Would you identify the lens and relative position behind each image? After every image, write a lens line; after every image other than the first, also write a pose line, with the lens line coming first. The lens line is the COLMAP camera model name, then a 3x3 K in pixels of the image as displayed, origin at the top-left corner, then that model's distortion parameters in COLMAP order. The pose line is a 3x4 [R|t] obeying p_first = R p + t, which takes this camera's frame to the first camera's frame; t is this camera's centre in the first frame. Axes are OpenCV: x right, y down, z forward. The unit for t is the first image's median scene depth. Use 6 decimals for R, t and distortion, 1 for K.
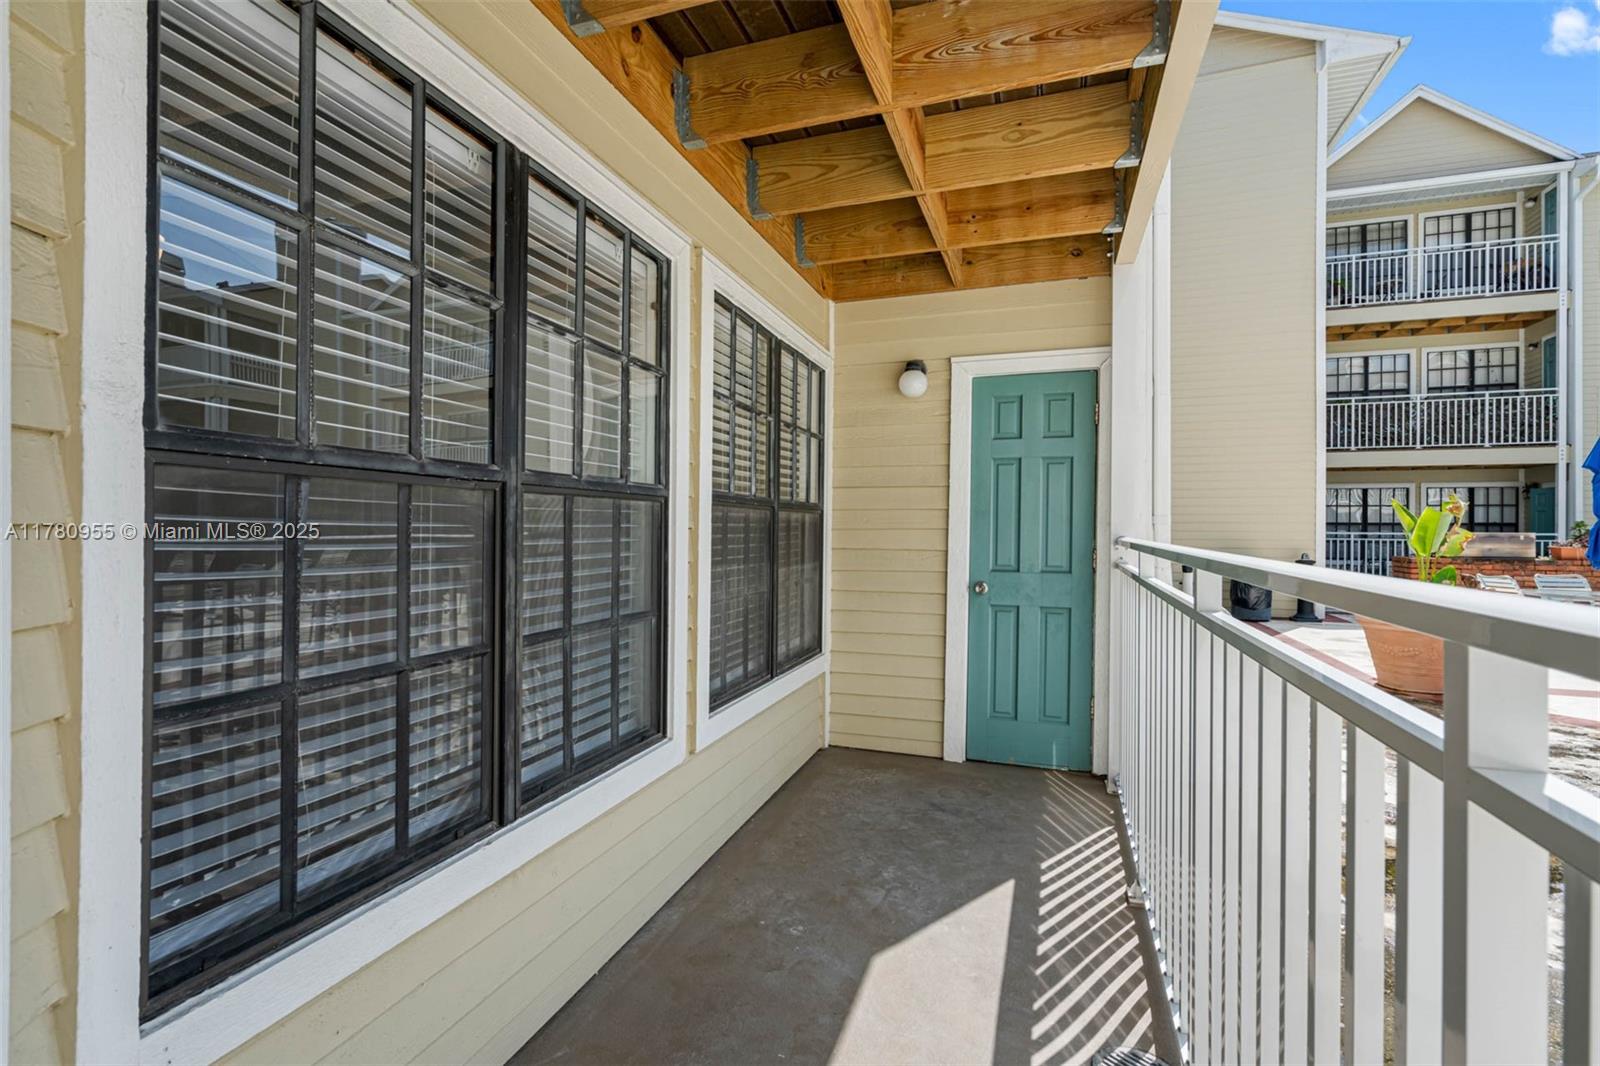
lens RADIAL K [[739.4, 0, 796.1], [0, 739.4, 536.3], [0, 0, 1]] dist [-0.005642, 0.003857]
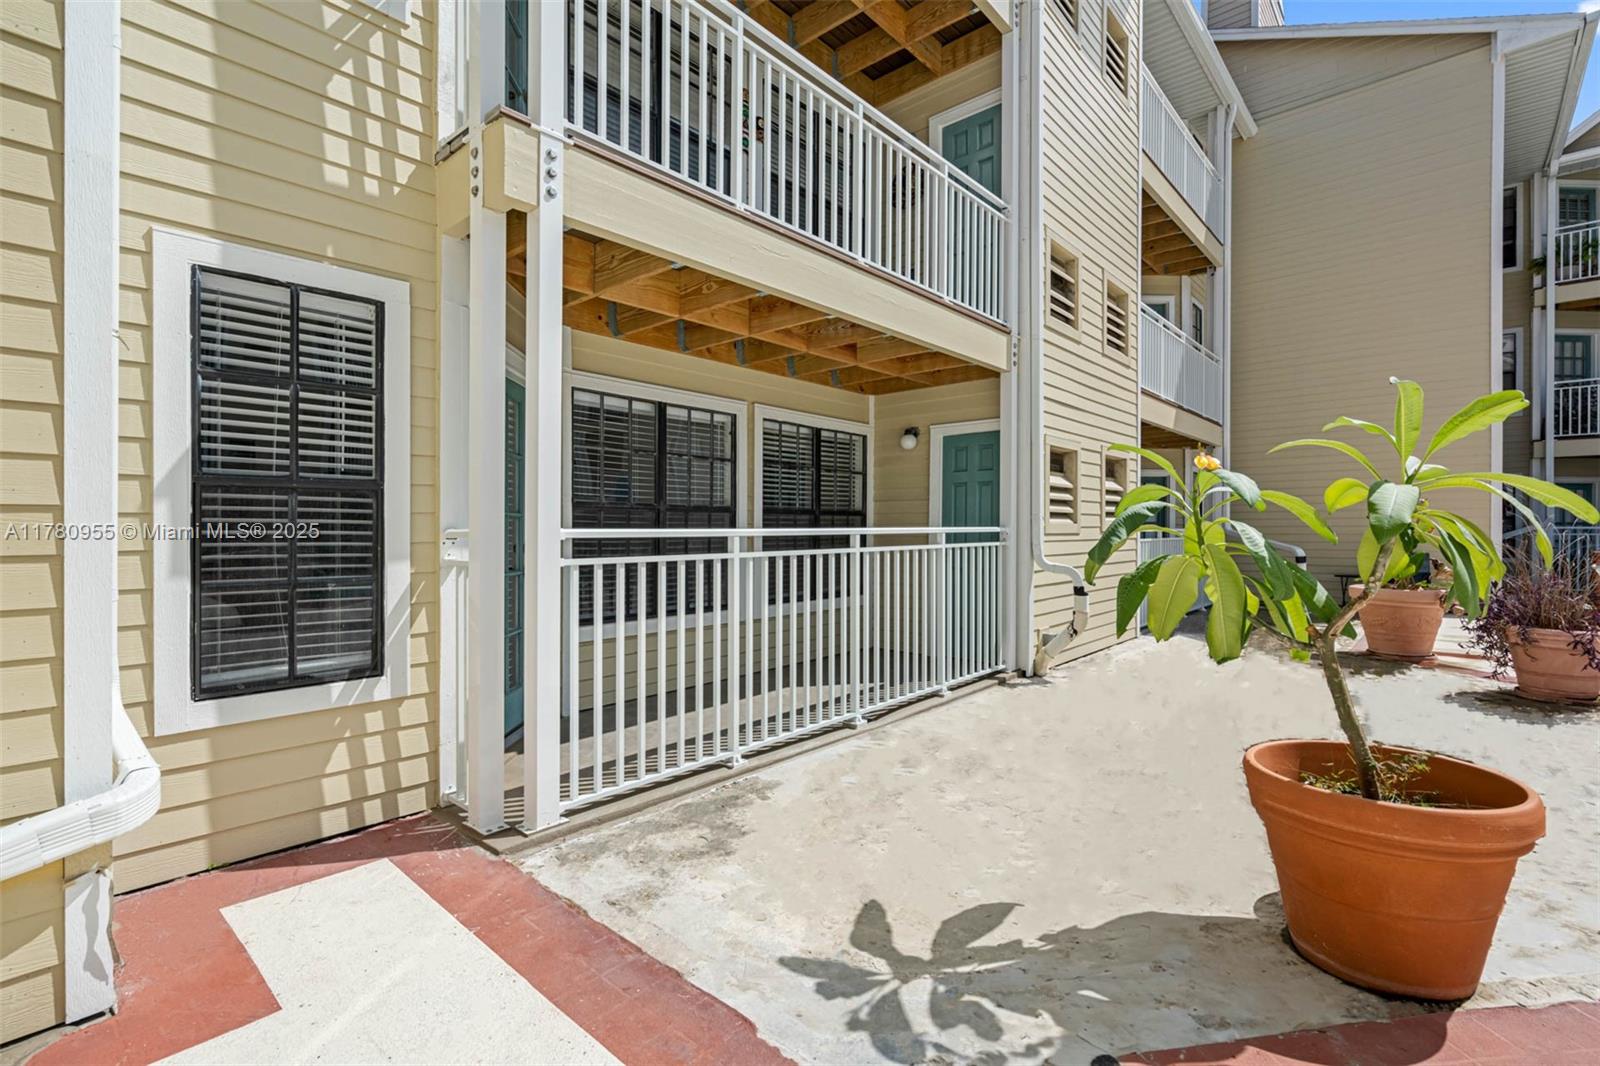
lens RADIAL K [[739.4, 0, 800.3], [0, 739.4, 542.8], [0, 0, 1]] dist [-0.005642, 0.003857]
pose [[0.922089, 0.001189, -0.386977, 0.604225], [0.001960, 0.999968, 0.007743, 0.021220], [0.386974, -0.007899, 0.922057, -0.732339]]
